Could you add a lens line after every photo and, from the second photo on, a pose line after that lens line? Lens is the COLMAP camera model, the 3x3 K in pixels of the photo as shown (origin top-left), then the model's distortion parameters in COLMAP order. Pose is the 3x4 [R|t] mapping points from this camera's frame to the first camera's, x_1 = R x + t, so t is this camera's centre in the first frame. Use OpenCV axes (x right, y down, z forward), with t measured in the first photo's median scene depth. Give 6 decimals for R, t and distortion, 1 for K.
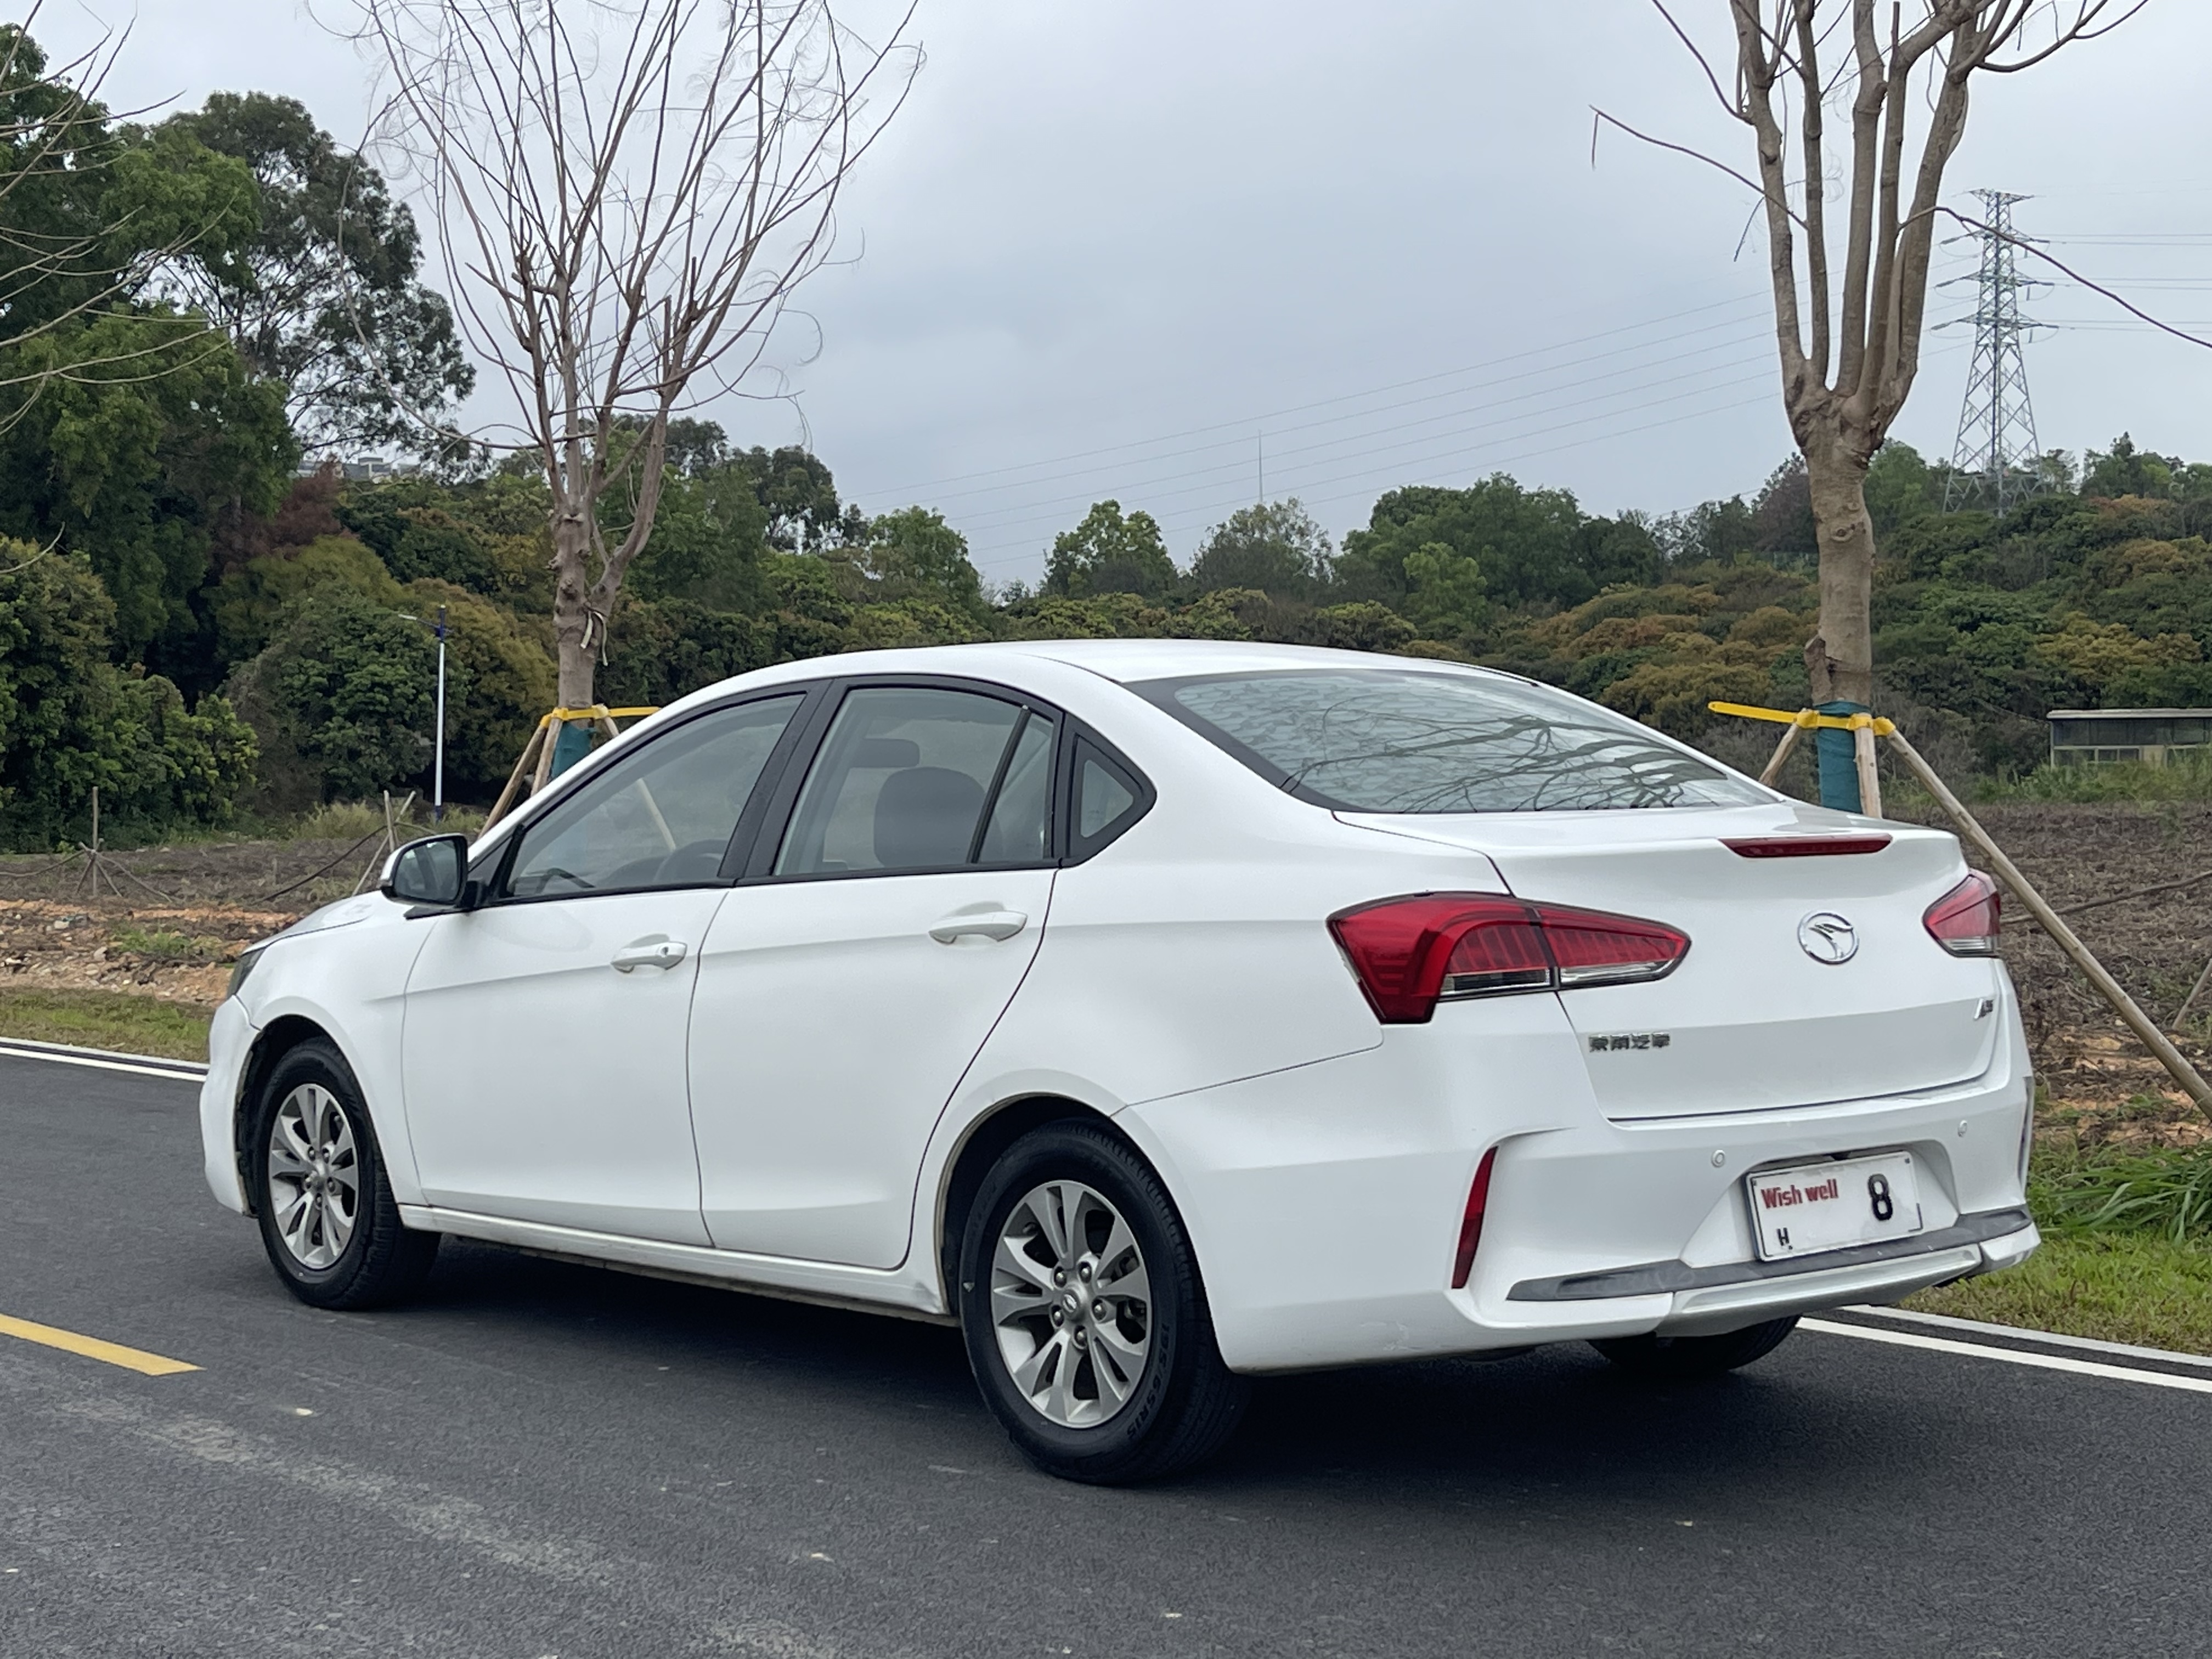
lens RADIAL K [[3471.0, 0, 1101.2], [0, 3471.0, 873.5], [0, 0, 1]] dist [0.168701, -0.692119]
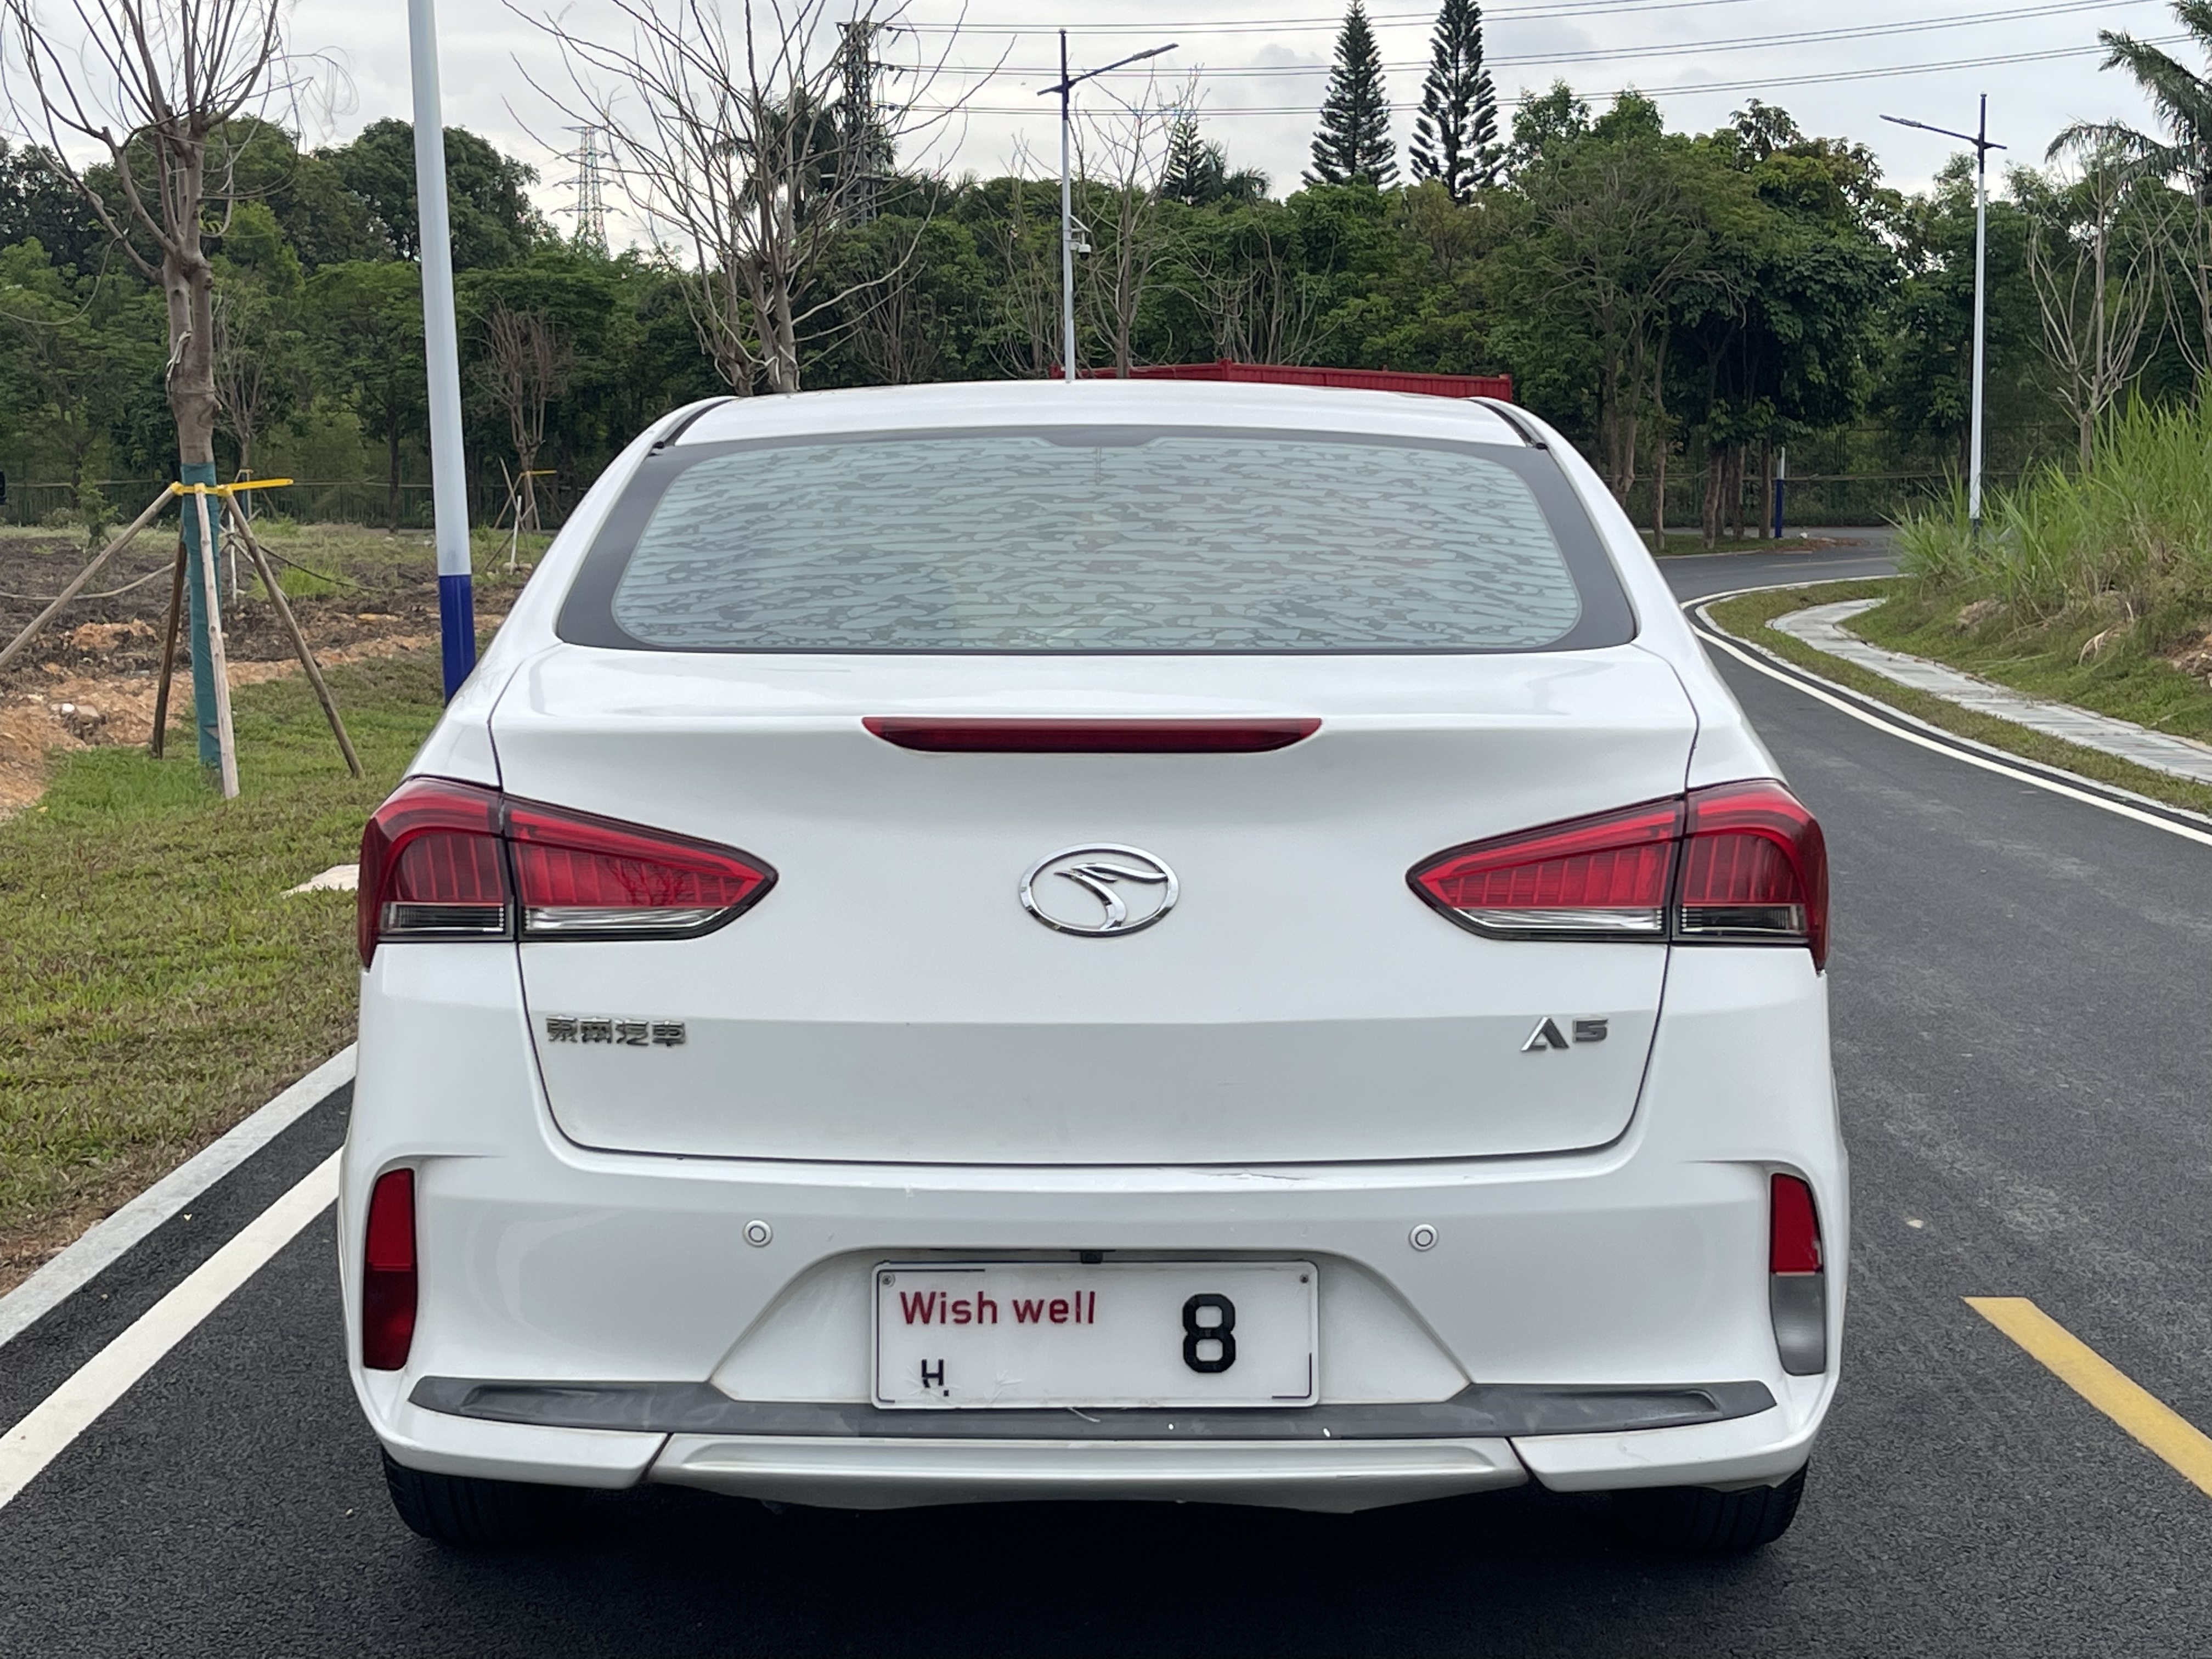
lens RADIAL K [[3443.9, 0, 1109.3], [0, 3443.9, 889.6], [0, 0, 1]] dist [0.175129, -0.666942]
pose [[0.743155, 0.088319, -0.663264, 0.074117], [-0.032152, 0.994819, 0.096443, -0.004780], [0.668346, -0.050347, 0.742145, 0.069866]]
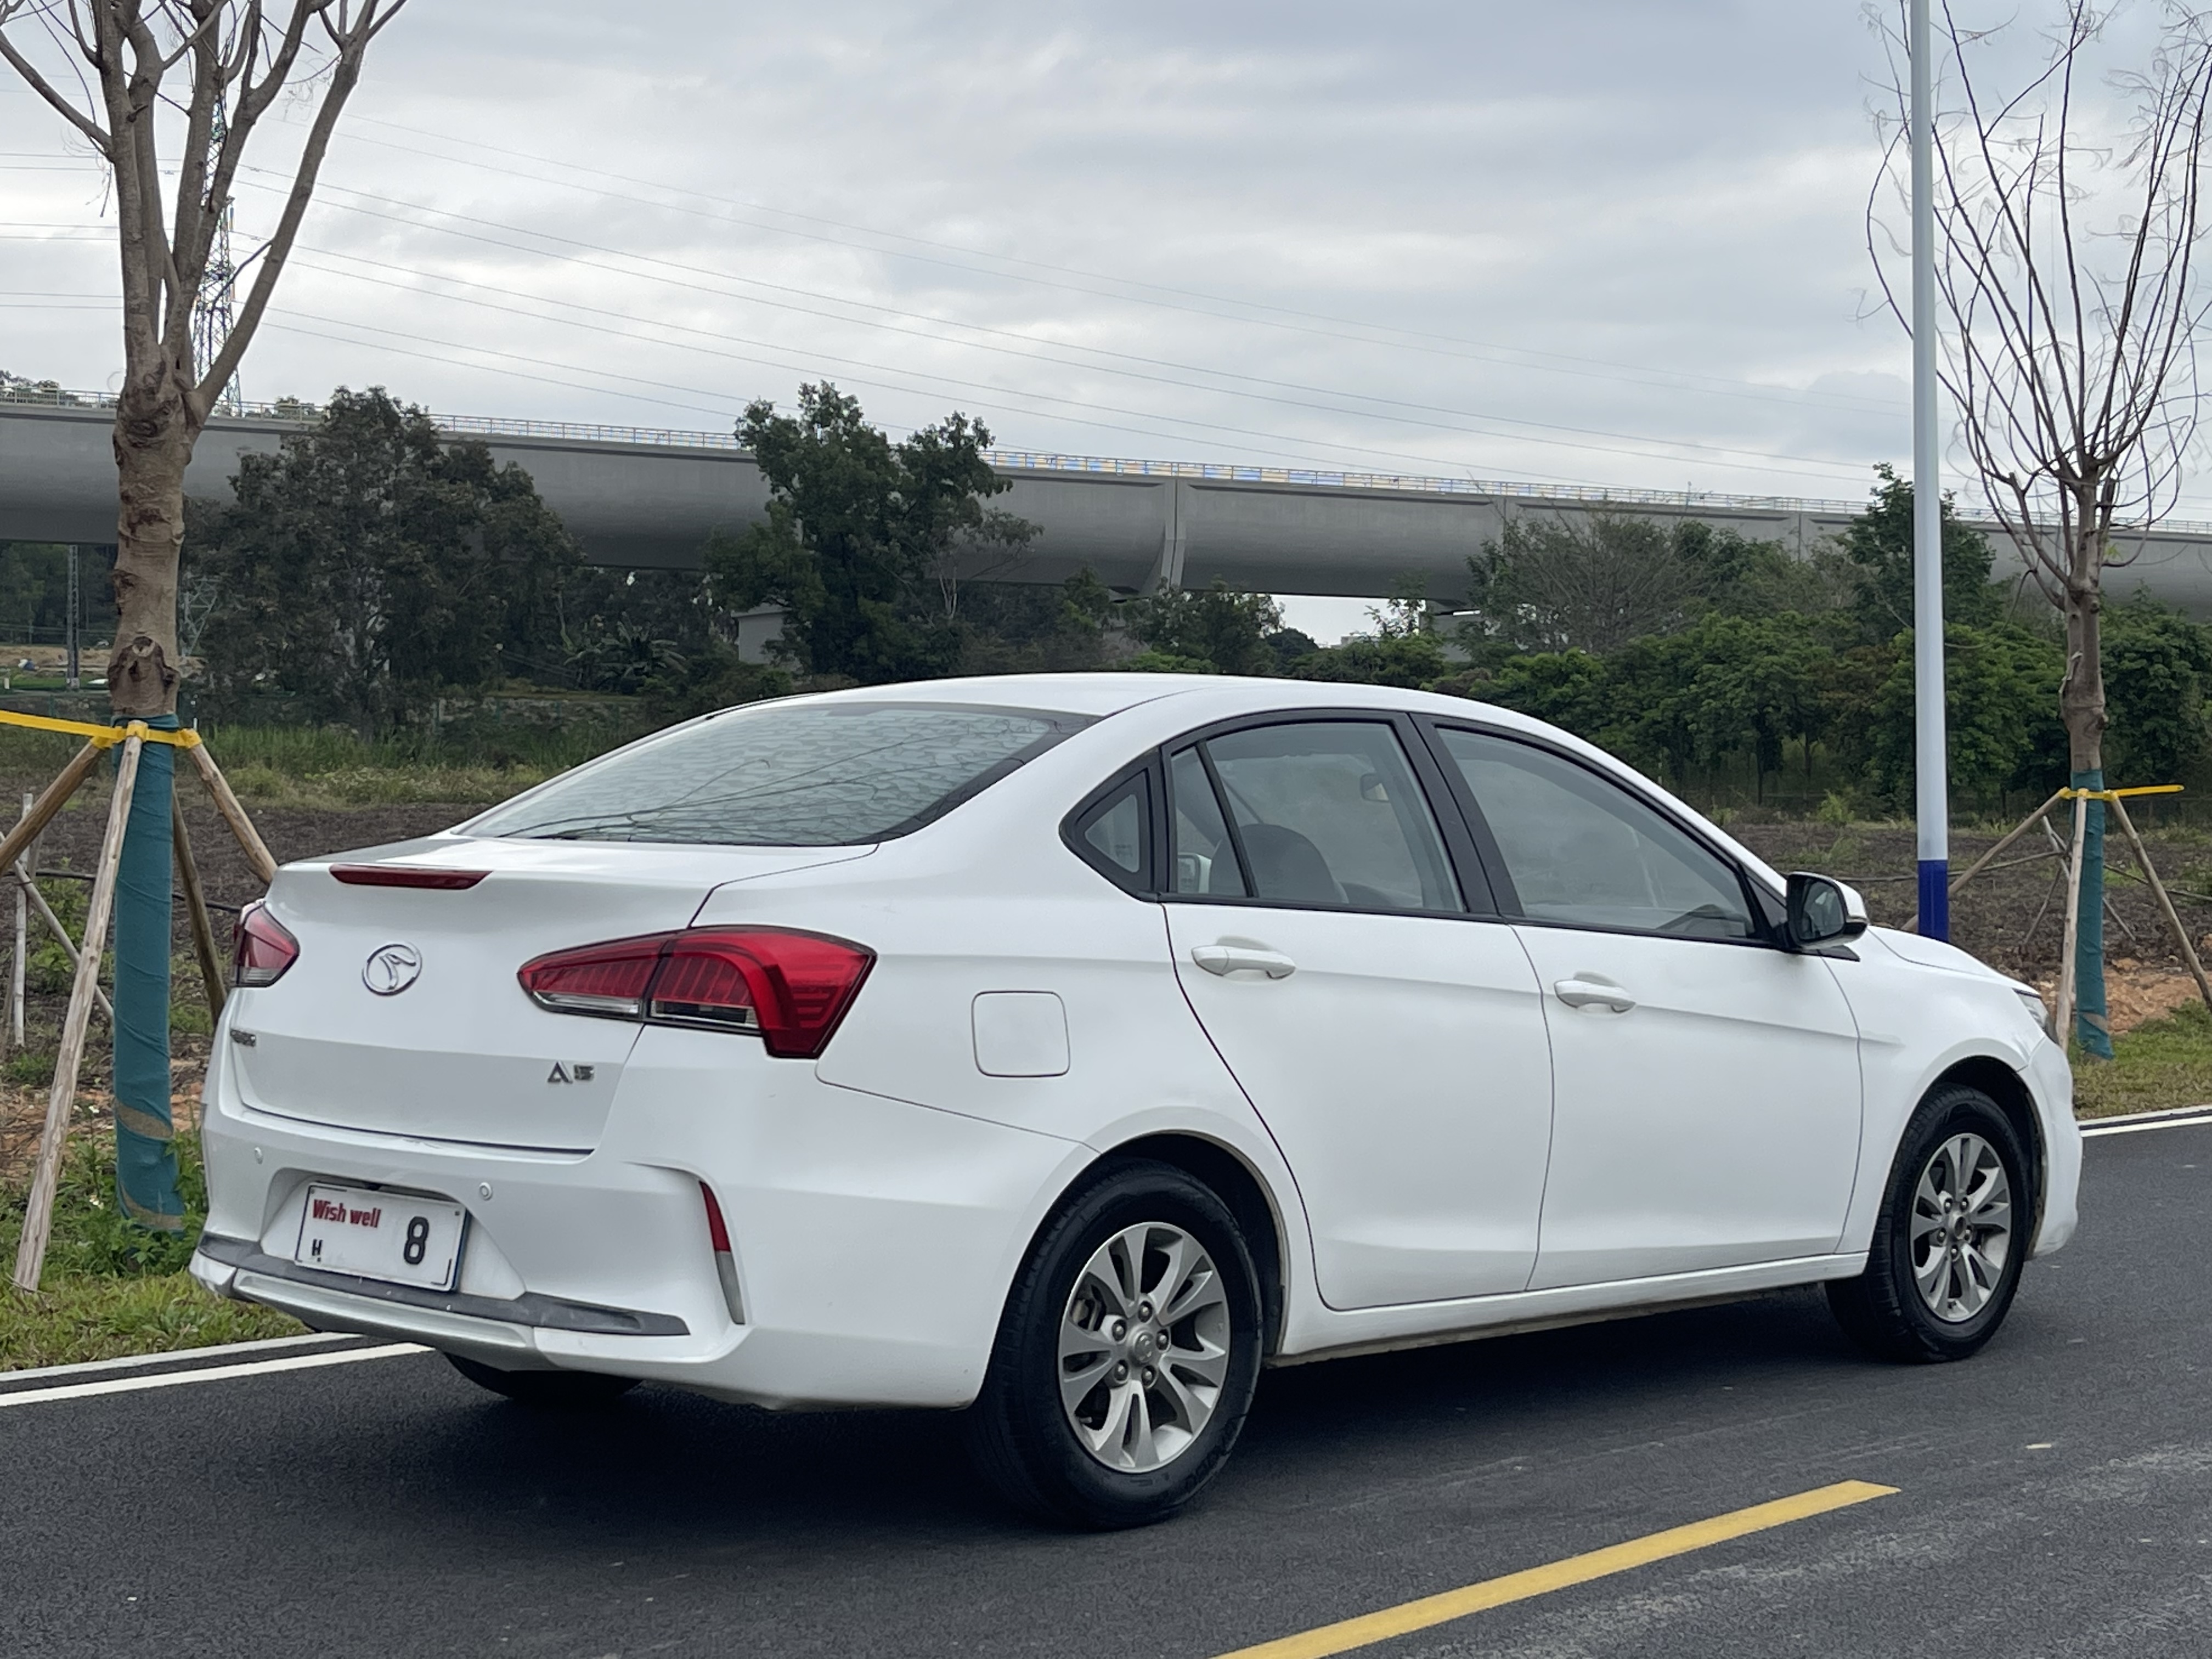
lens RADIAL K [[3471.0, 0, 1101.2], [0, 3471.0, 873.5], [0, 0, 1]] dist [0.168701, -0.692119]
pose [[0.069868, 0.035926, -0.996909, 0.150695], [-0.051859, 0.998131, 0.032336, -0.006383], [0.996207, 0.049440, 0.071601, 0.139658]]
